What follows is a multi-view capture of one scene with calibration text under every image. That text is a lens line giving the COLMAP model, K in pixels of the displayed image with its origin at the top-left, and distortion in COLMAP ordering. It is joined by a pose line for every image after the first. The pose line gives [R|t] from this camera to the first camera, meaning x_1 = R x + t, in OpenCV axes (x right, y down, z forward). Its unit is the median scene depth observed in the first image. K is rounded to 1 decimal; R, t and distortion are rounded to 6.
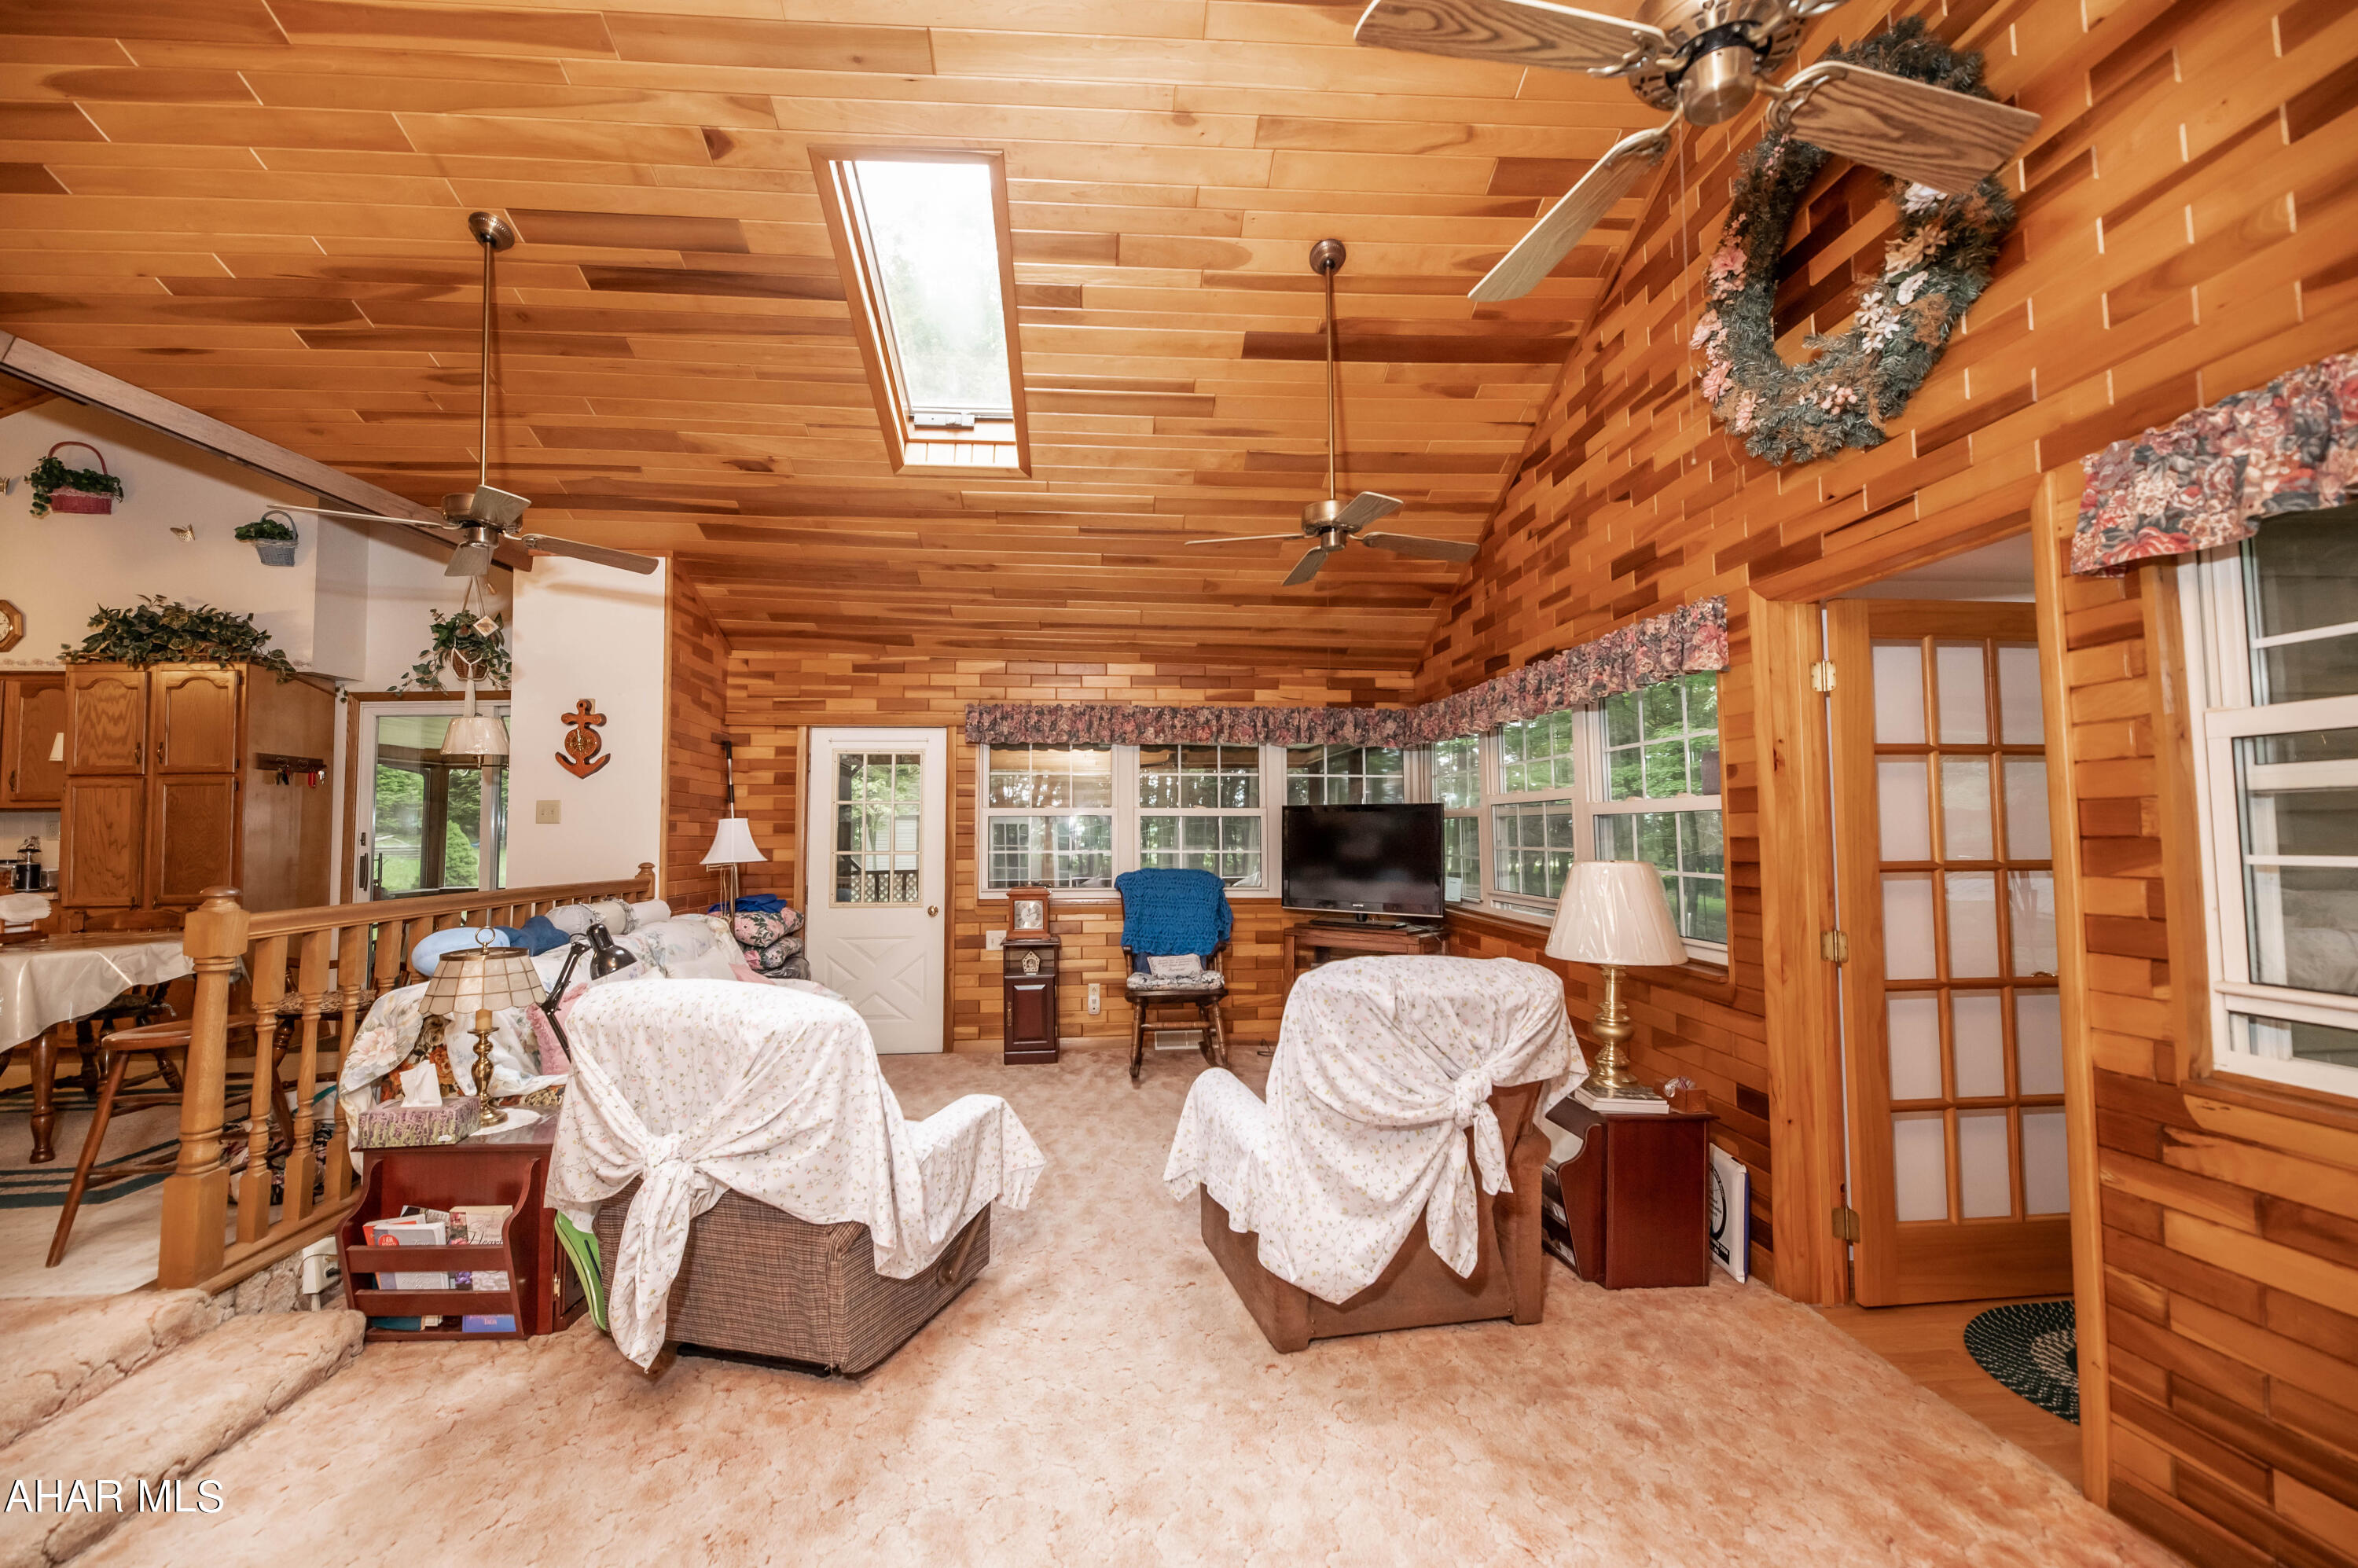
lens RADIAL K [[959.7, 0, 1171.4], [0, 959.7, 786.2], [0, 0, 1]] dist [0.001716, -0.004430]
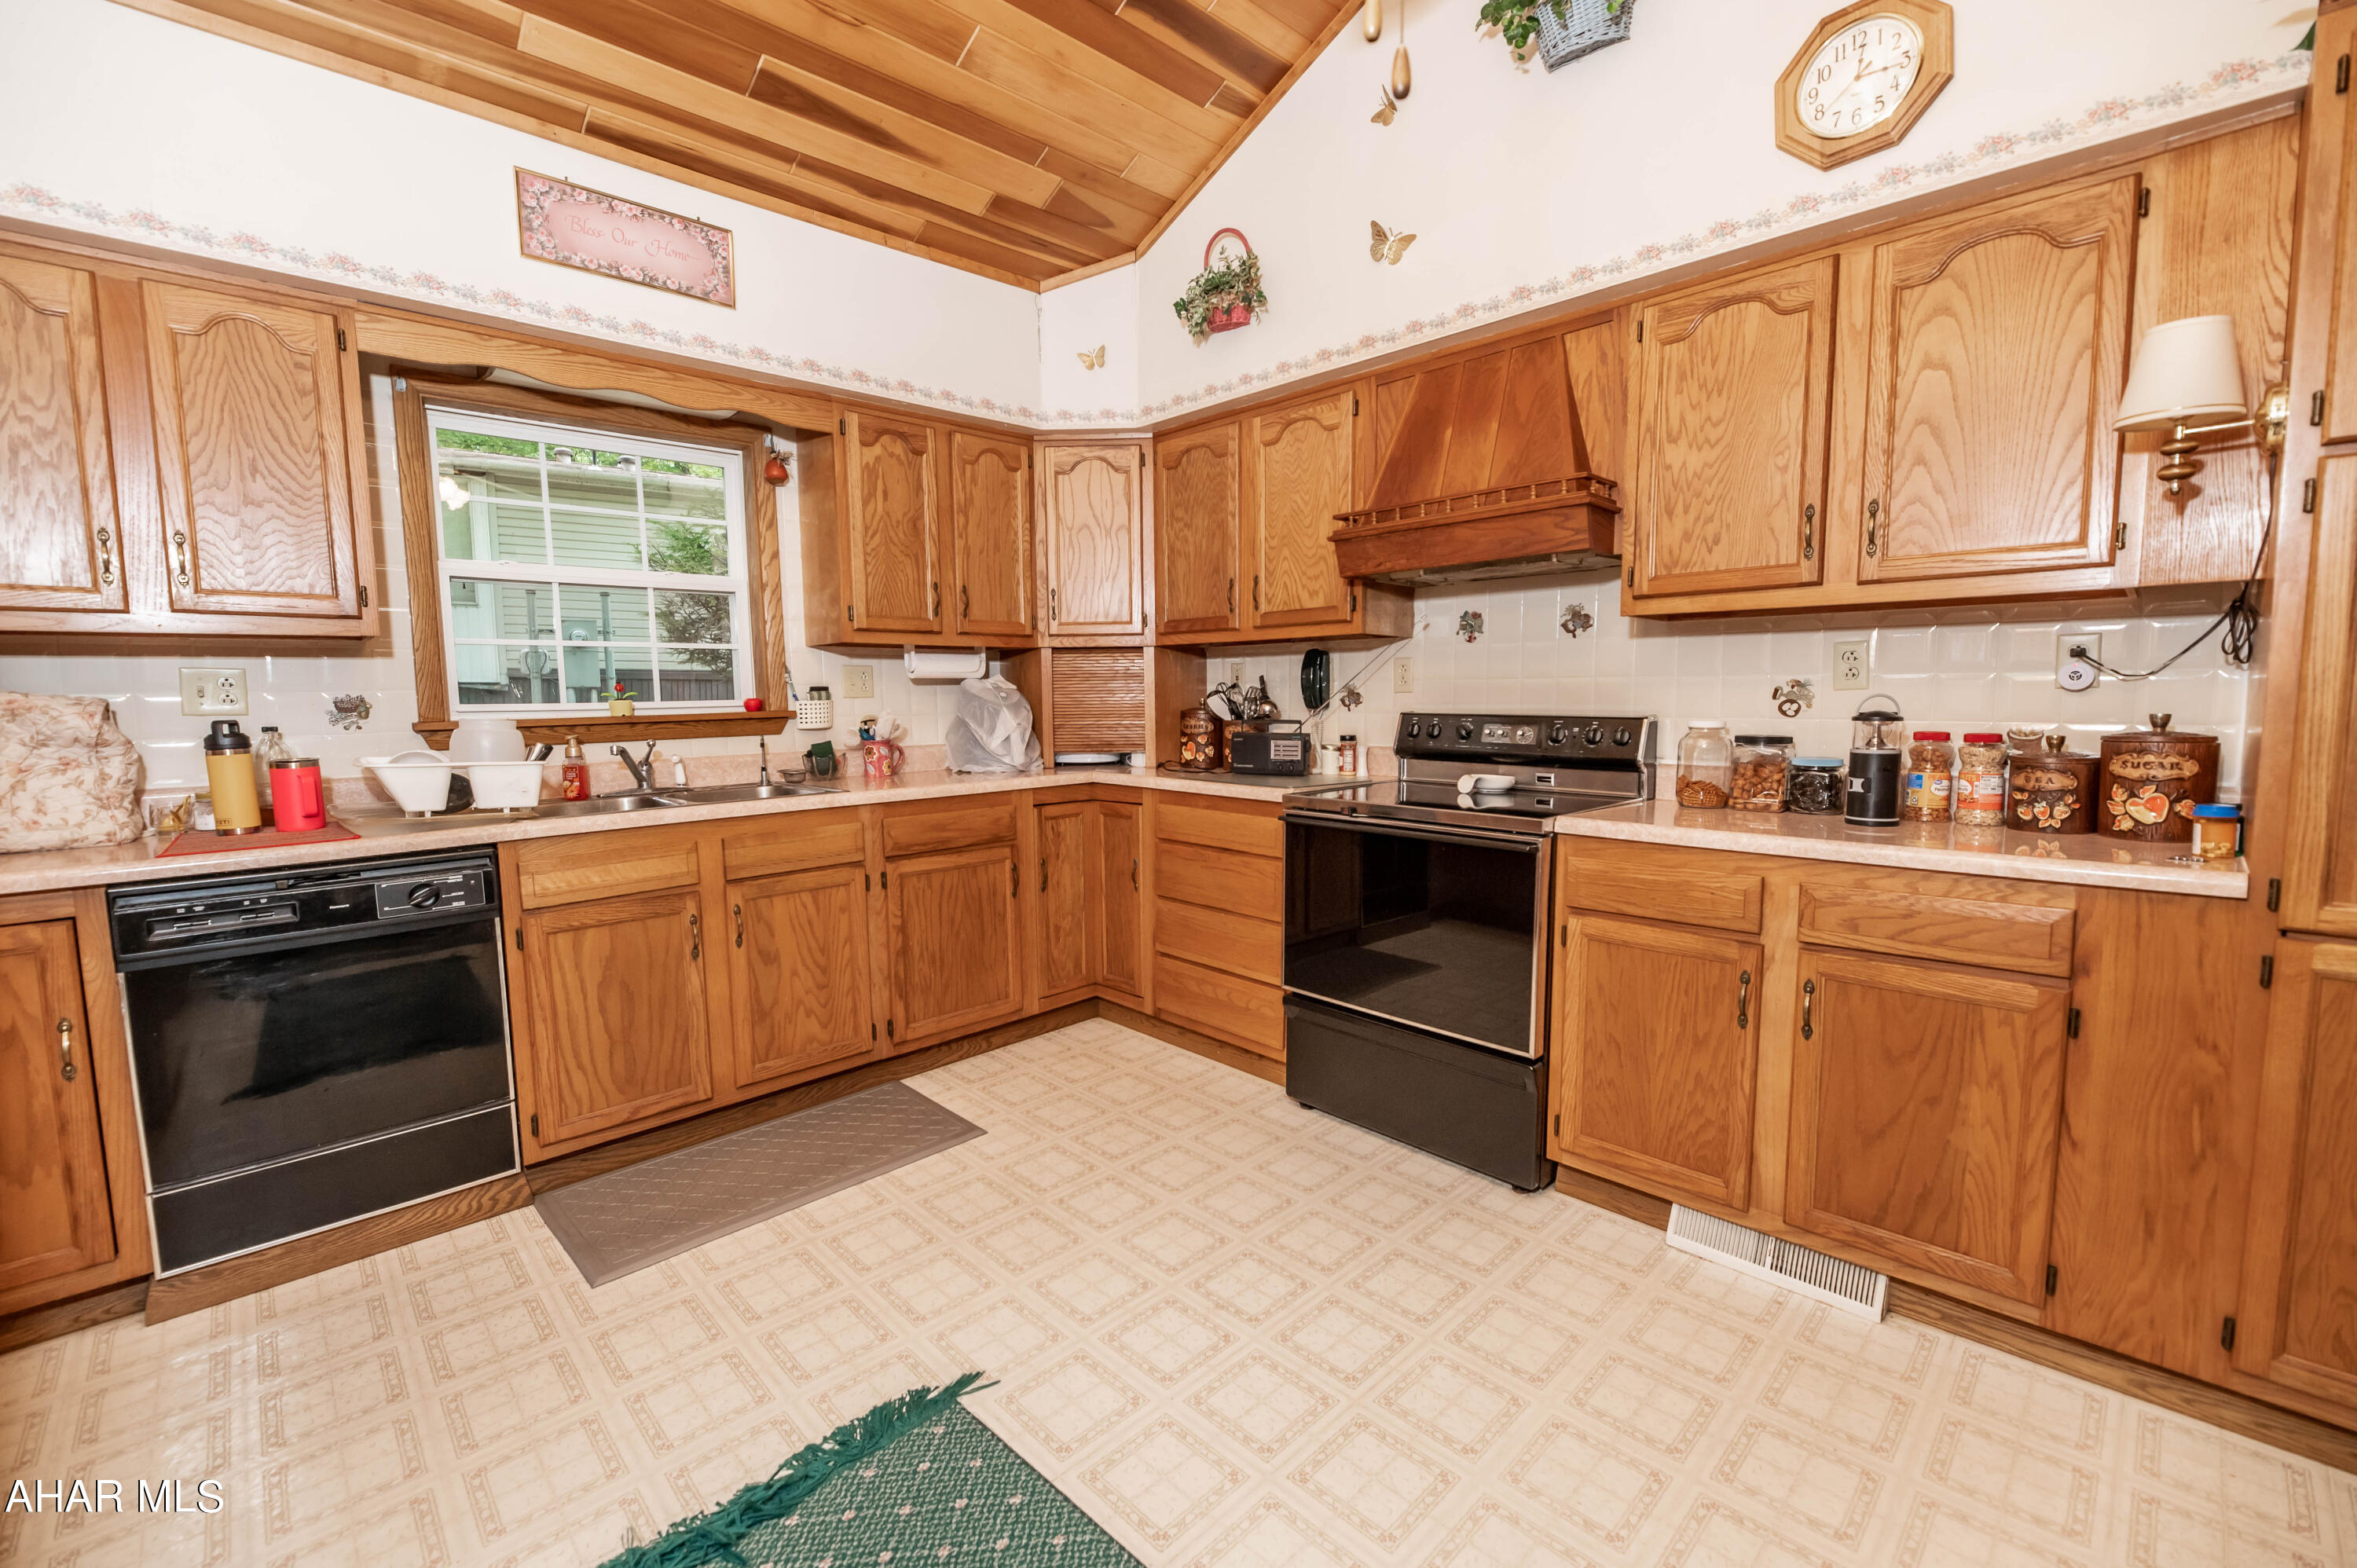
lens RADIAL K [[972.6, 0, 1169.8], [0, 972.6, 786.0], [0, 0, 1]] dist [0.000910, -0.003901]
pose [[0.631015, 0.079712, -0.771665, -1.129350], [0.036748, 0.990519, 0.132370, 0.035200], [0.774900, -0.111884, 0.622103, 0.563880]]
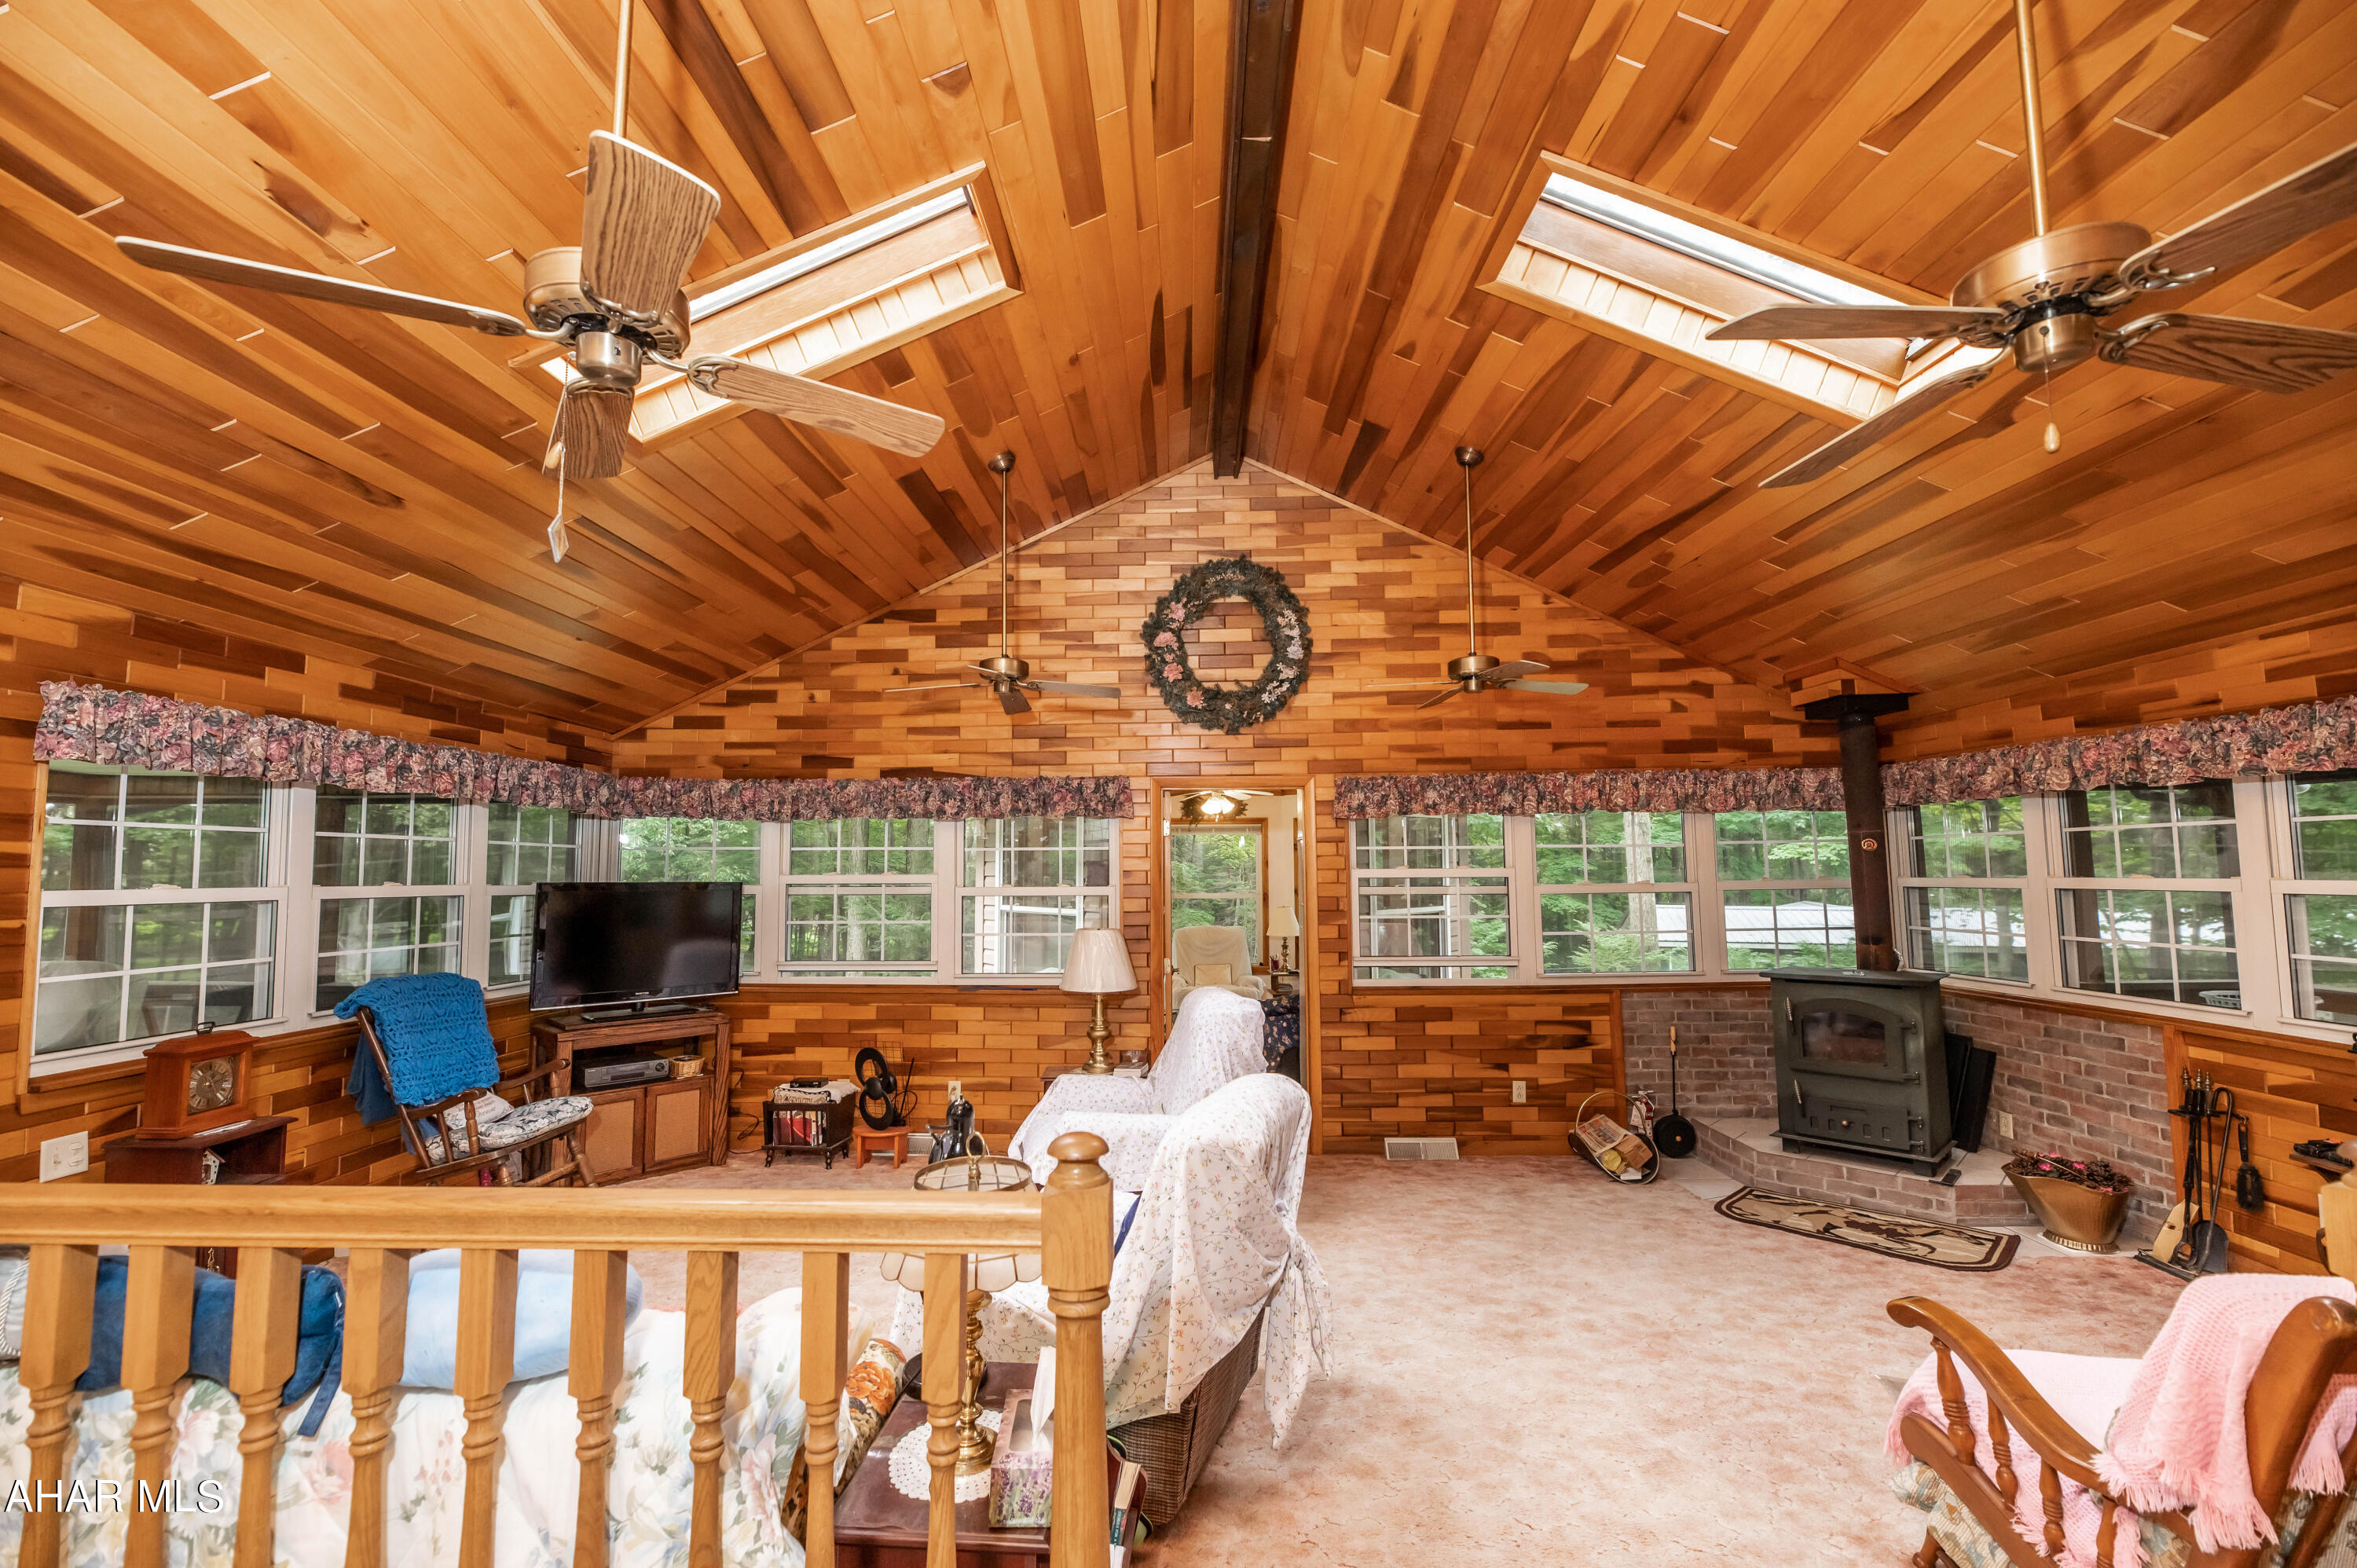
lens RADIAL K [[966.8, 0, 1168.9], [0, 966.8, 785.9], [0, 0, 1]] dist [0.001290, -0.003463]
pose [[0.113467, 0.090239, 0.989435, -0.708292], [-0.045996, 0.995276, -0.085497, -0.017613], [-0.992476, -0.035809, 0.117082, 0.419555]]
